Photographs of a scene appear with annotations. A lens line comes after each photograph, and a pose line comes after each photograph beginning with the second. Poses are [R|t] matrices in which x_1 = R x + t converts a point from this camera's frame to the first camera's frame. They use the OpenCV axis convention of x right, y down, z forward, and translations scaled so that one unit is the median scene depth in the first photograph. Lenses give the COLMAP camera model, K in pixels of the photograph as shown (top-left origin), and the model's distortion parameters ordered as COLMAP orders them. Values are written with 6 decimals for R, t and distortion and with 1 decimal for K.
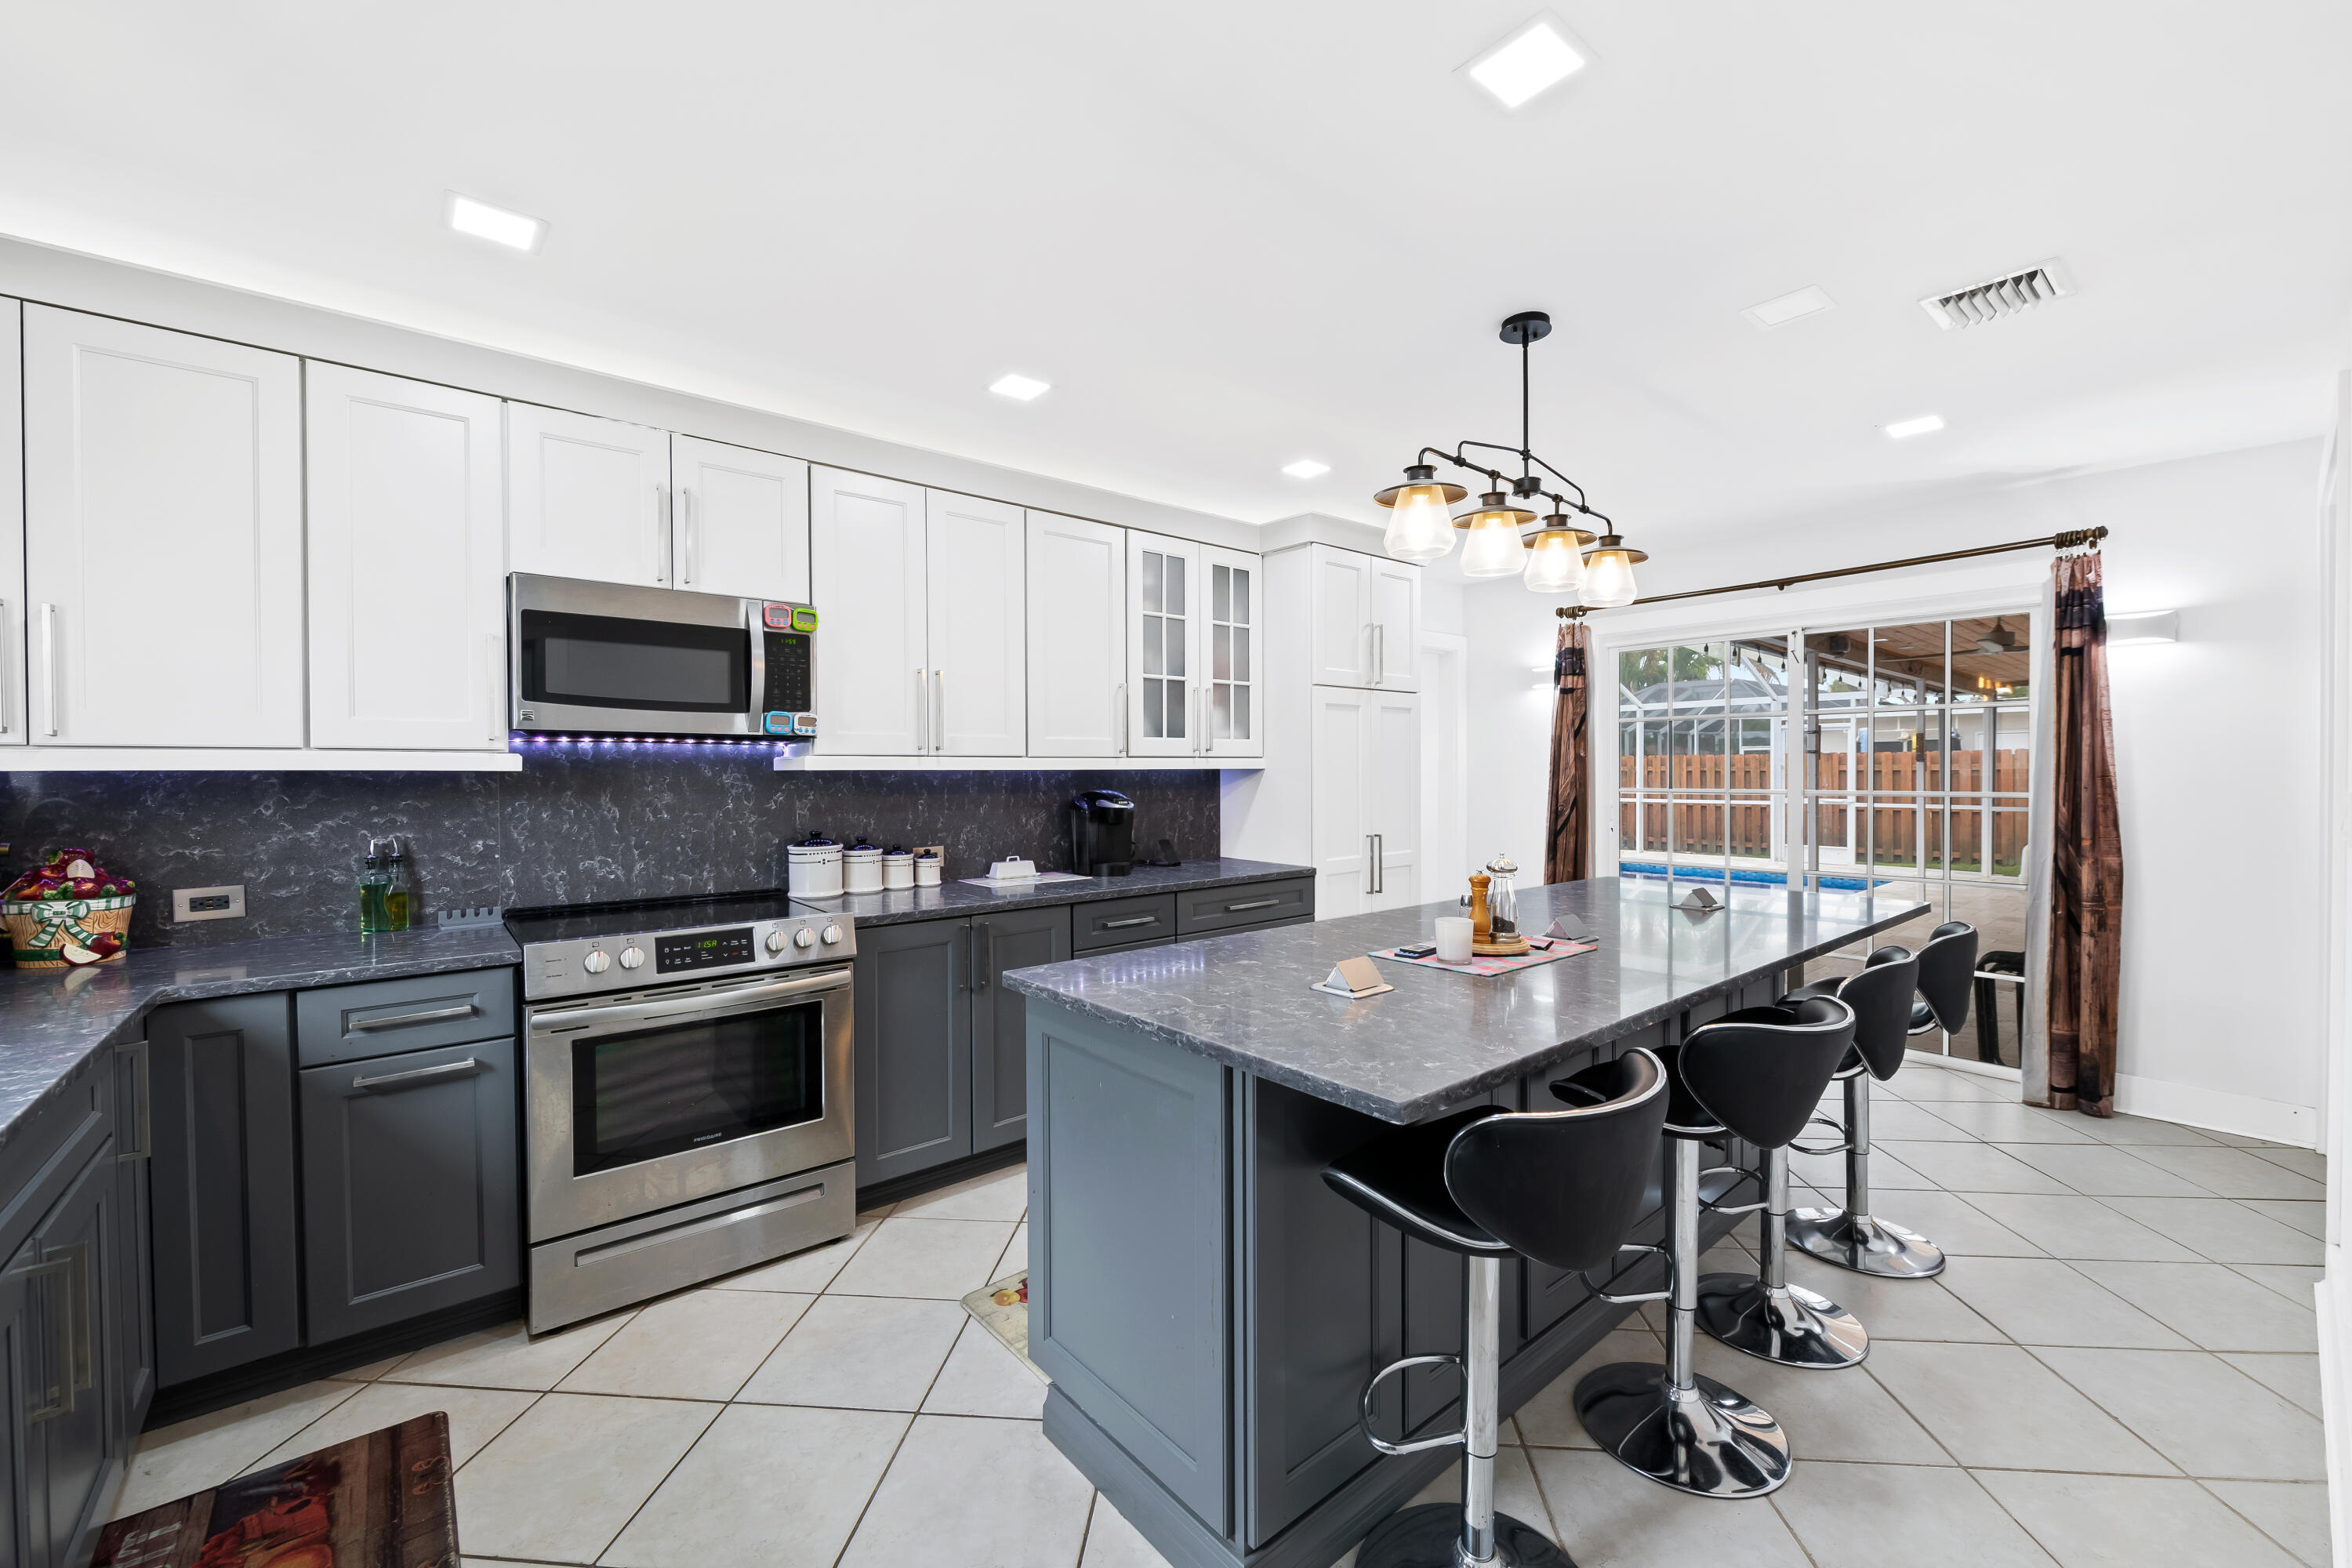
lens RADIAL K [[923.9, 0, 1190.3], [0, 923.9, 778.3], [0, 0, 1]] dist [-0.002706, -0.001717]
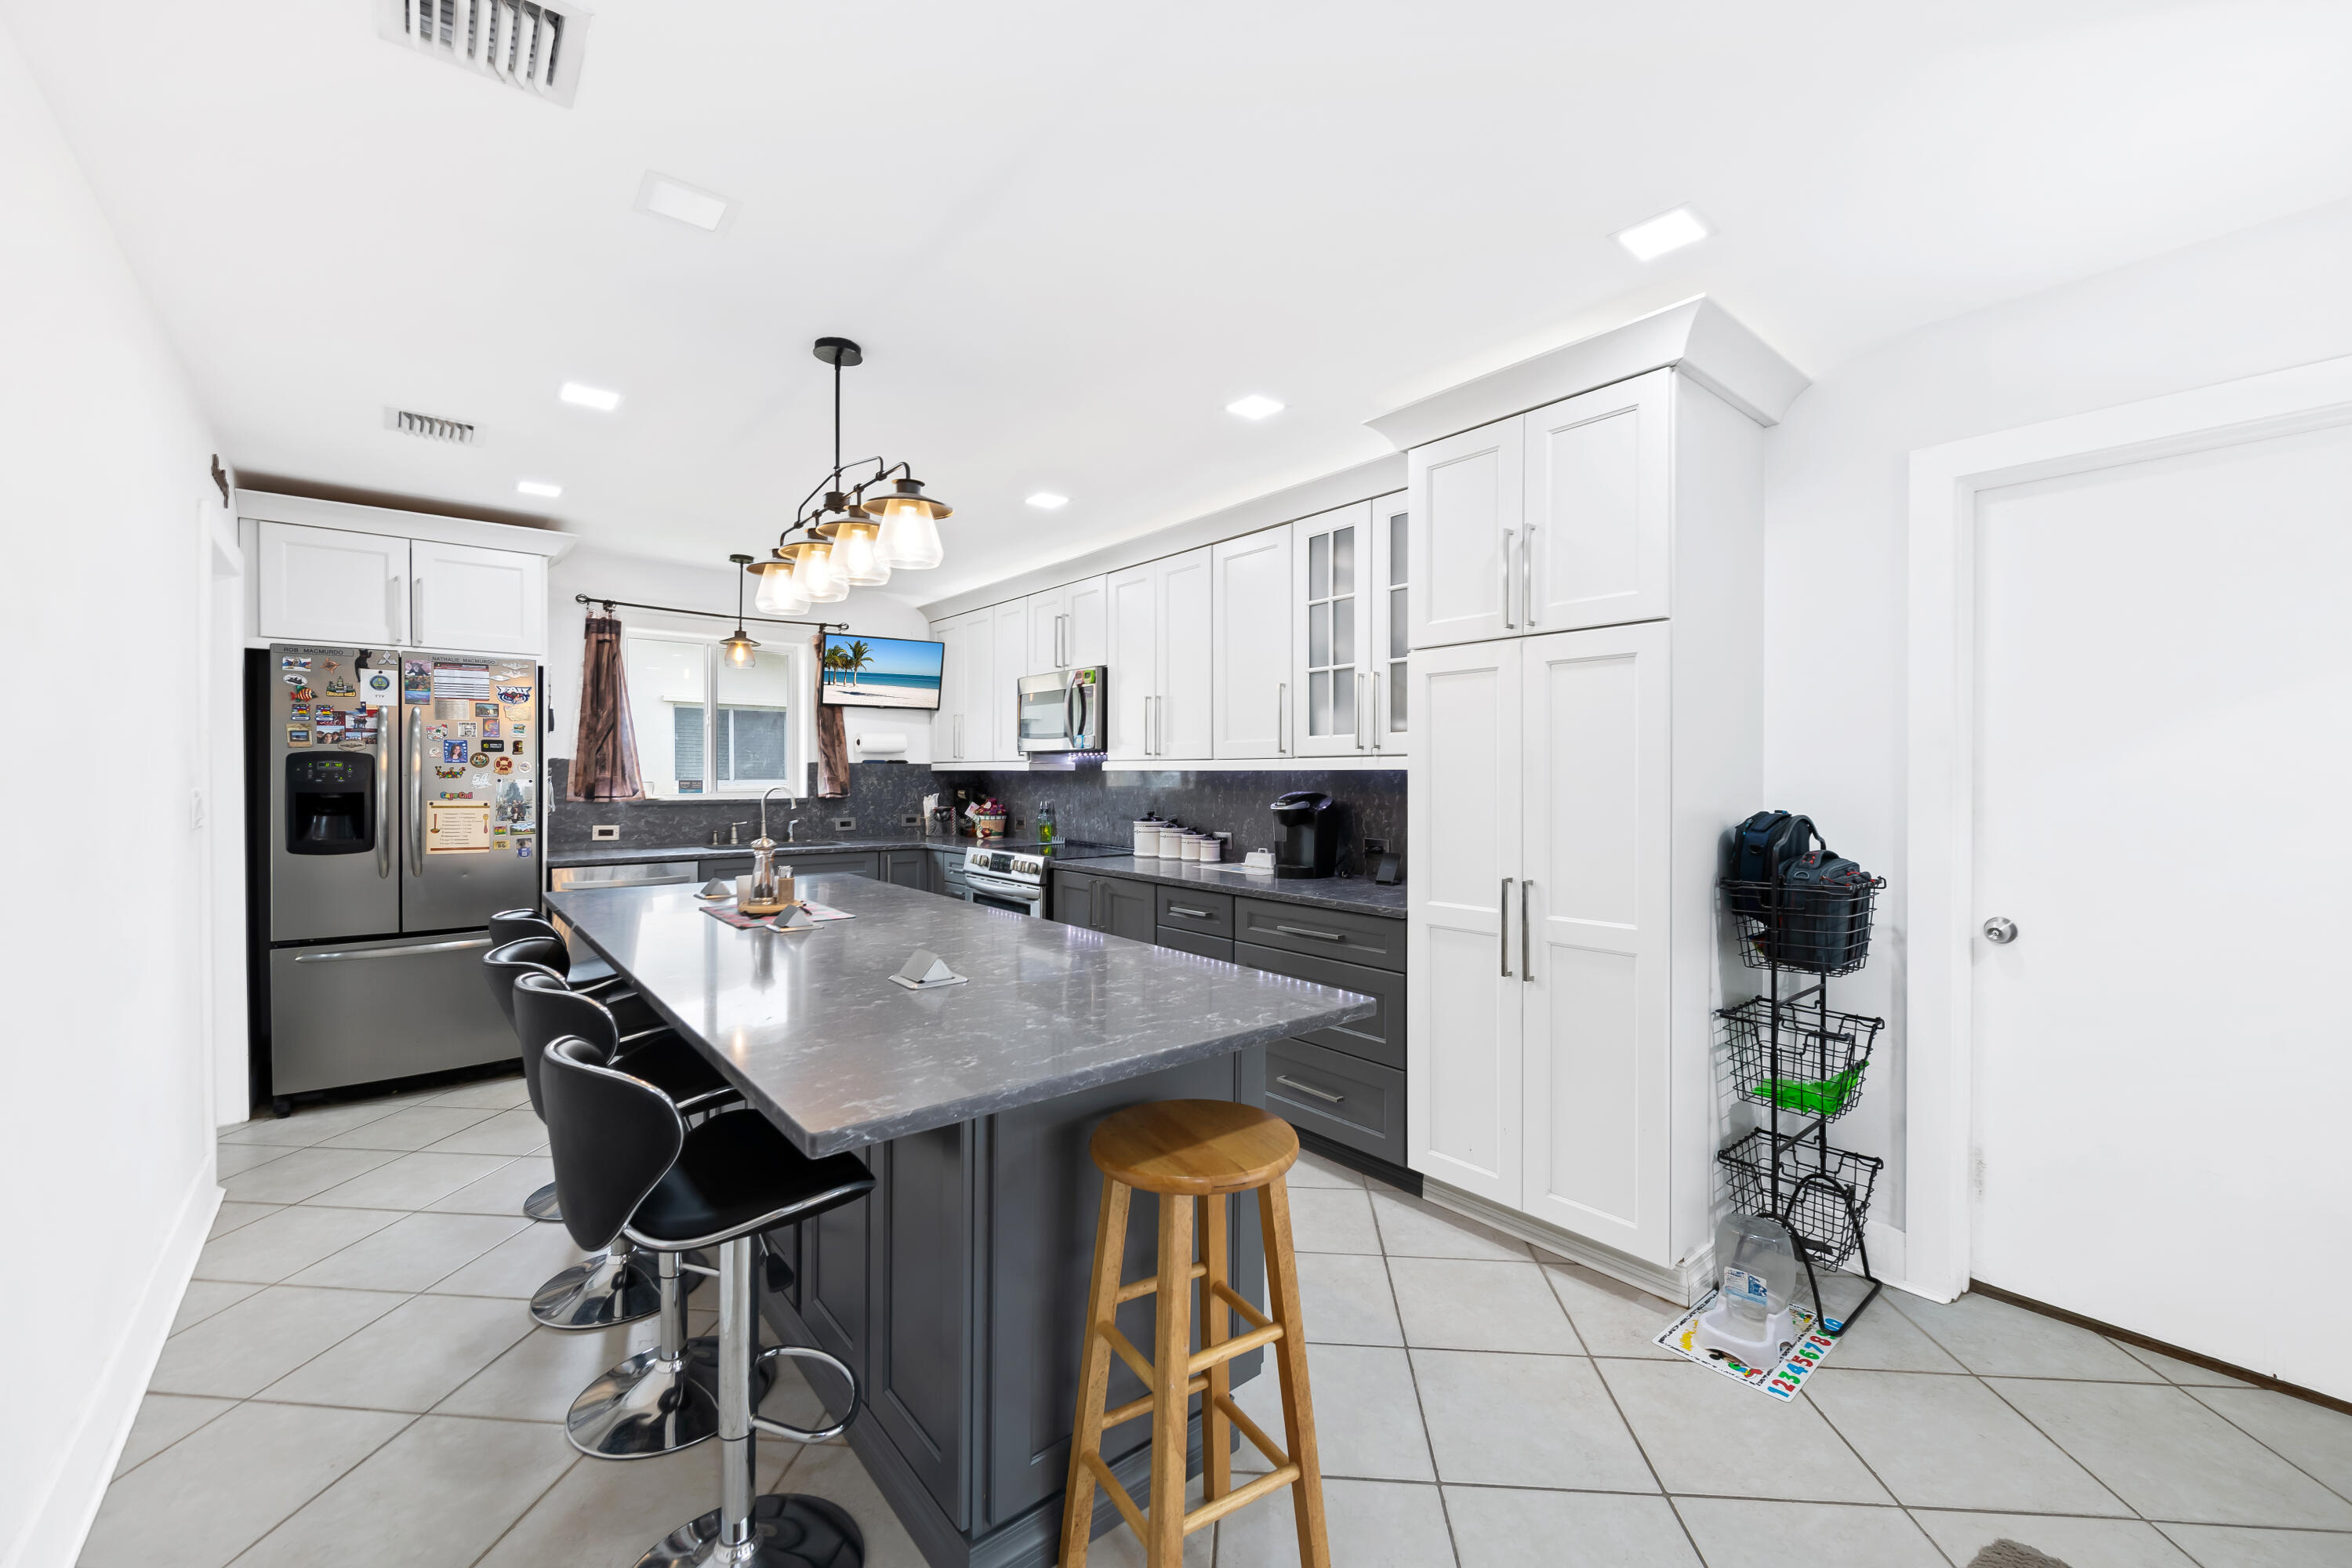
lens RADIAL K [[923.9, 0, 1184.4], [0, 923.9, 774.9], [0, 0, 1]] dist [-0.002706, -0.001717]
pose [[0.012549, 0.004348, -0.999912, 0.884822], [-0.014691, 0.999883, 0.004164, -0.006884], [0.999813, 0.014637, 0.012611, 0.860472]]
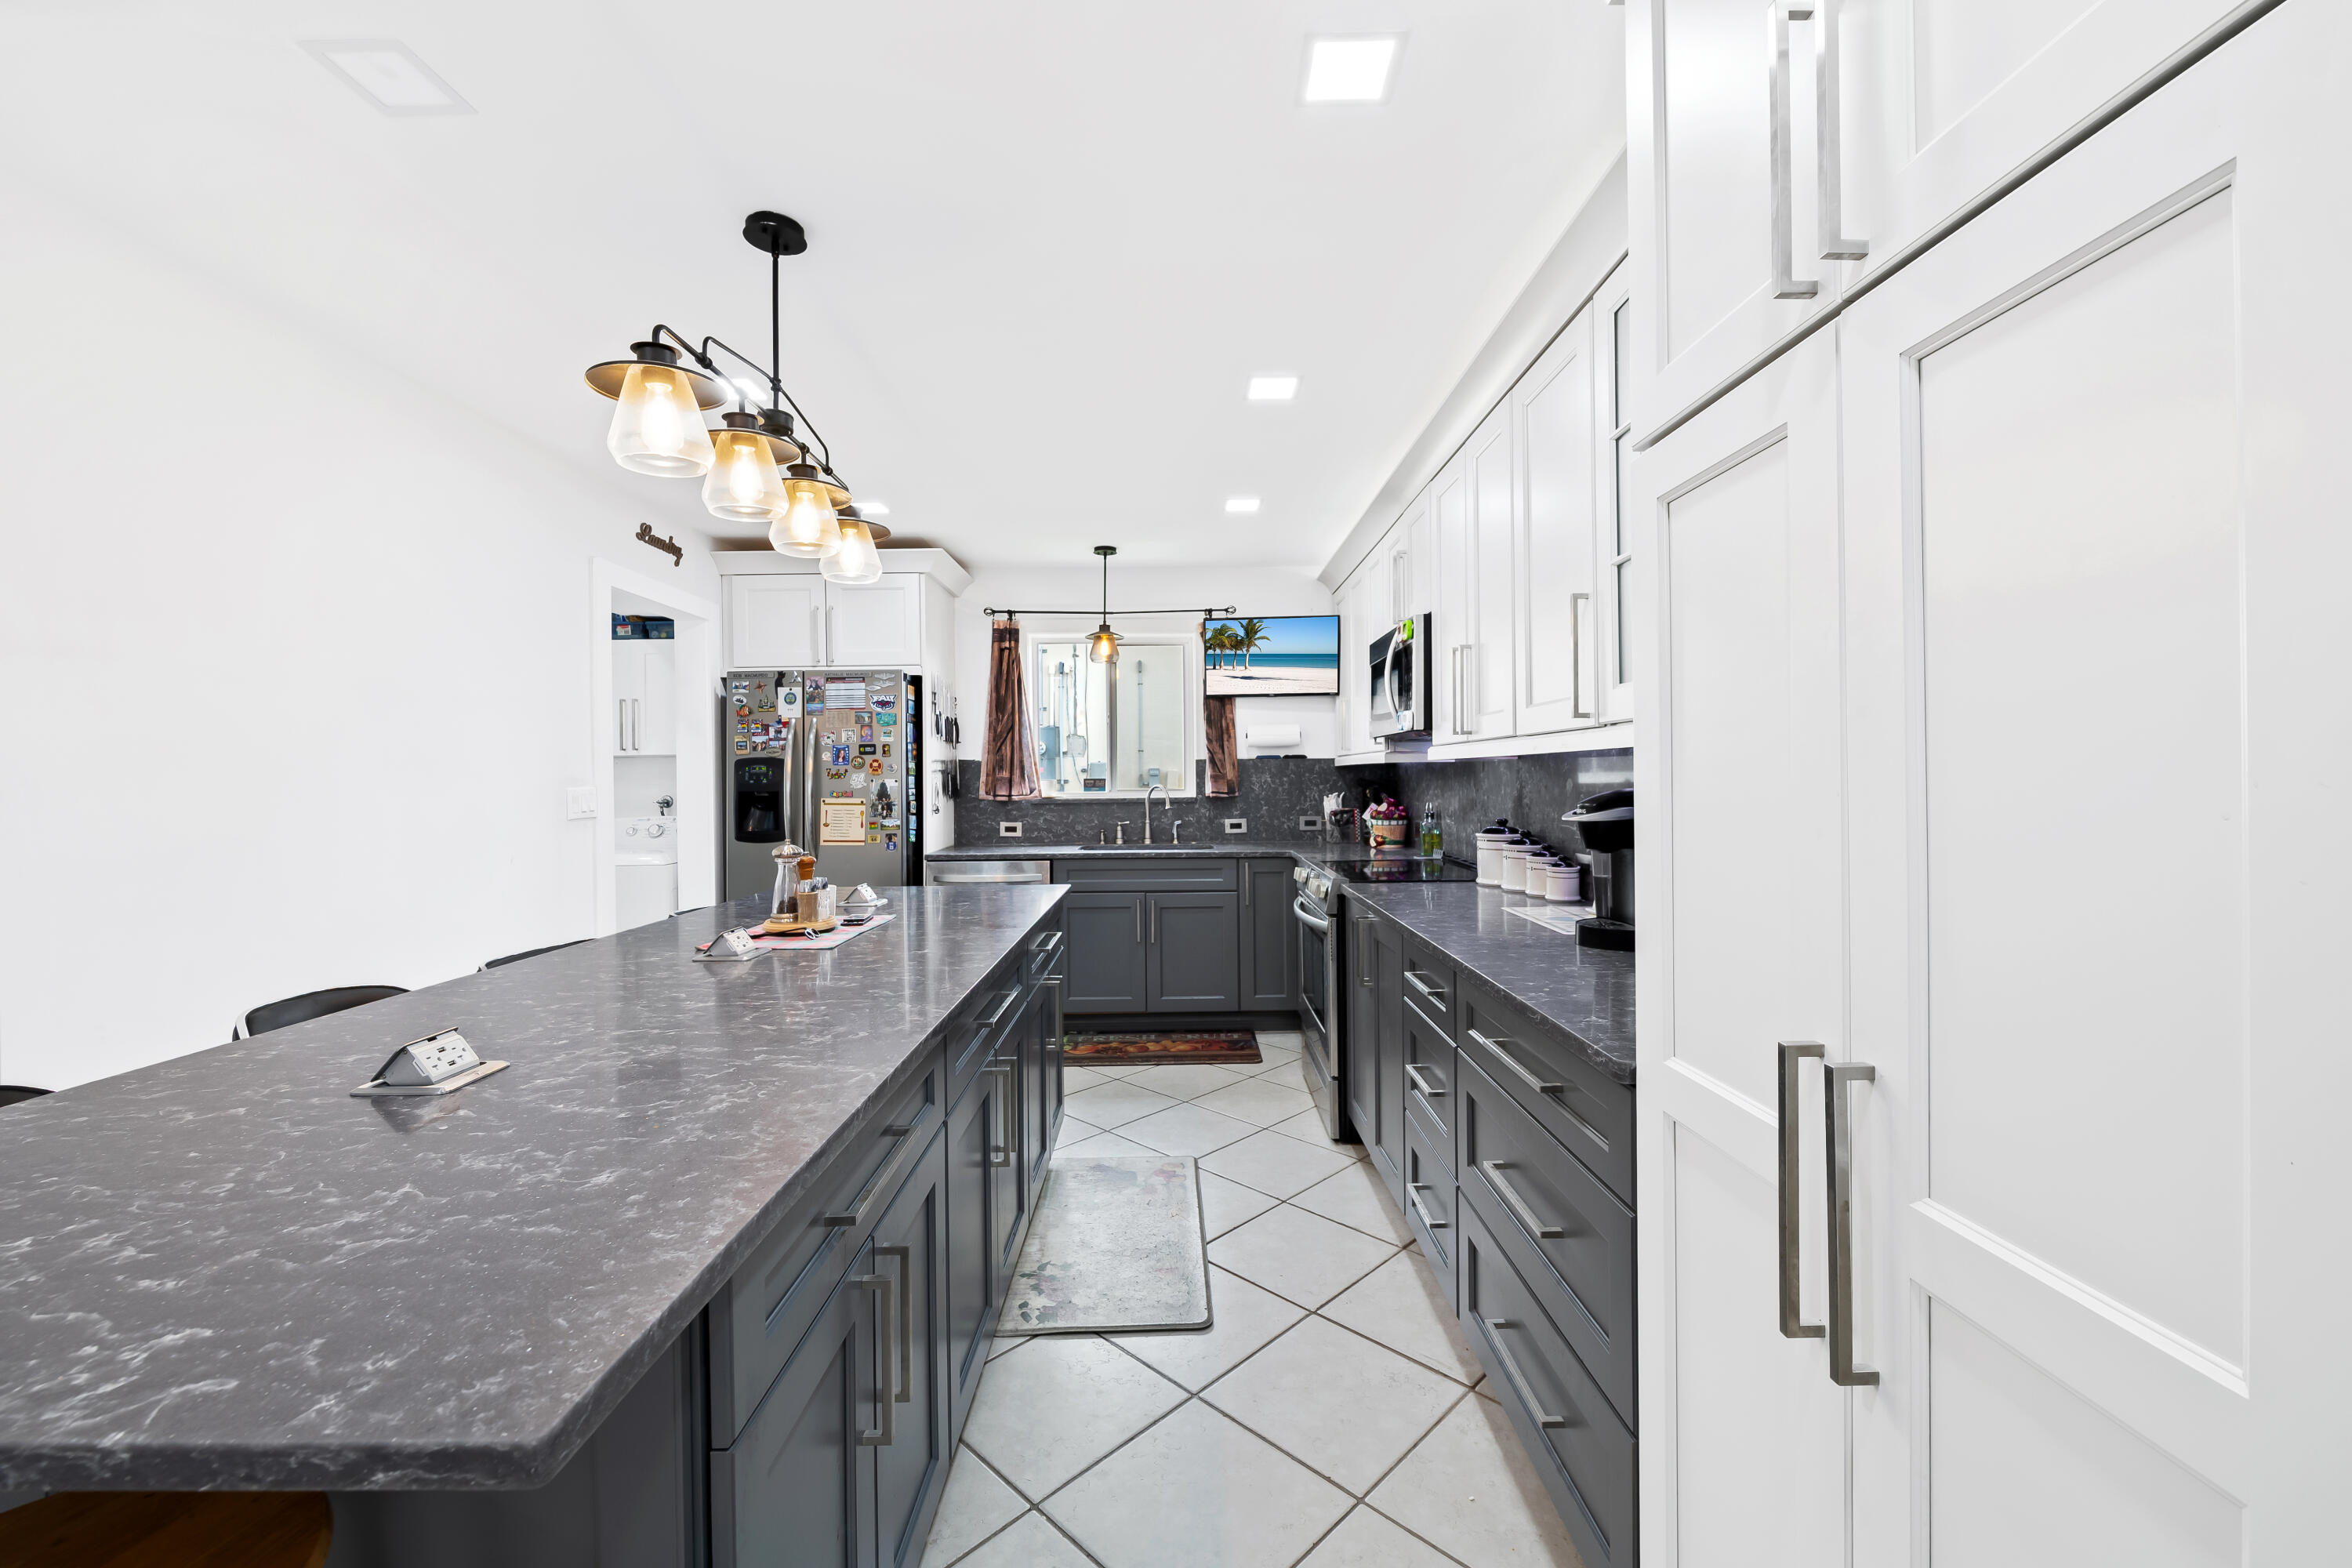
lens RADIAL K [[923.9, 0, 1180.3], [0, 923.9, 780.0], [0, 0, 1]] dist [-0.002706, -0.001717]
pose [[-0.634308, 0.013643, -0.772960, 0.471837], [0.003705, 0.999886, 0.014607, -0.000667], [0.773072, 0.006402, -0.634286, 1.138992]]
